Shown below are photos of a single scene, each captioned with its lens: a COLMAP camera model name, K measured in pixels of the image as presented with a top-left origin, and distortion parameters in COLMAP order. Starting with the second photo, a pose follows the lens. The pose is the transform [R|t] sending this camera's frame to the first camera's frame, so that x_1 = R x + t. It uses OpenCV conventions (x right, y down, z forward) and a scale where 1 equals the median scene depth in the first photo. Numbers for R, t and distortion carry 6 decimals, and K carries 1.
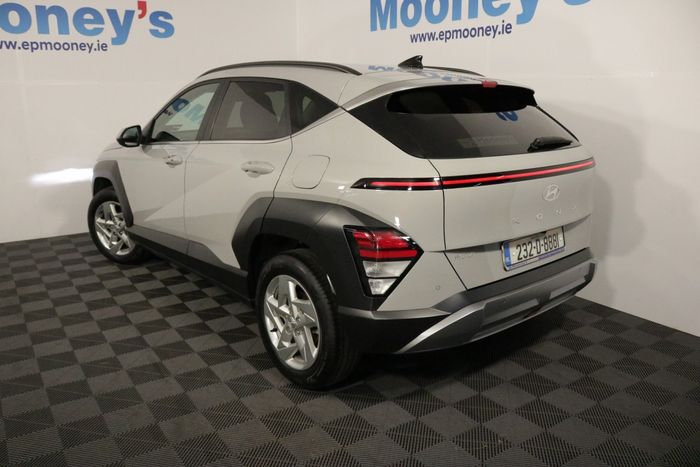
lens RADIAL K [[570.8, 0, 338.3], [0, 570.8, 234.2], [0, 0, 1]] dist [-0.155554, 0.106066]
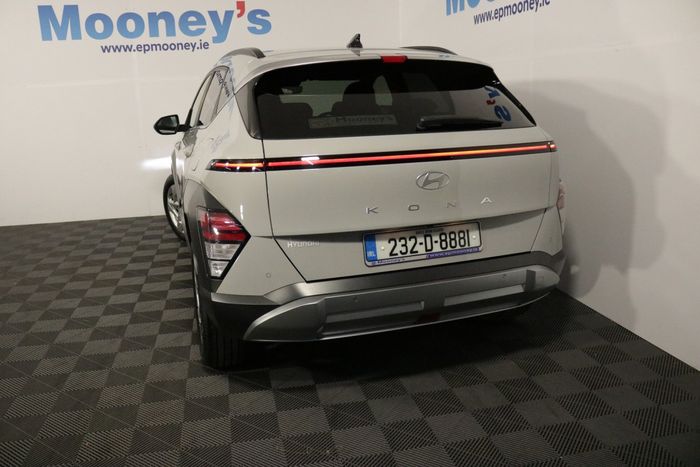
lens RADIAL K [[570.8, 0, 338.3], [0, 570.8, 234.2], [0, 0, 1]] dist [-0.155554, 0.106066]
pose [[0.928579, 0.062410, -0.365850, 0.472273], [-0.060253, 0.998033, 0.017323, 0.001450], [0.366212, 0.005958, 0.930512, 0.116477]]
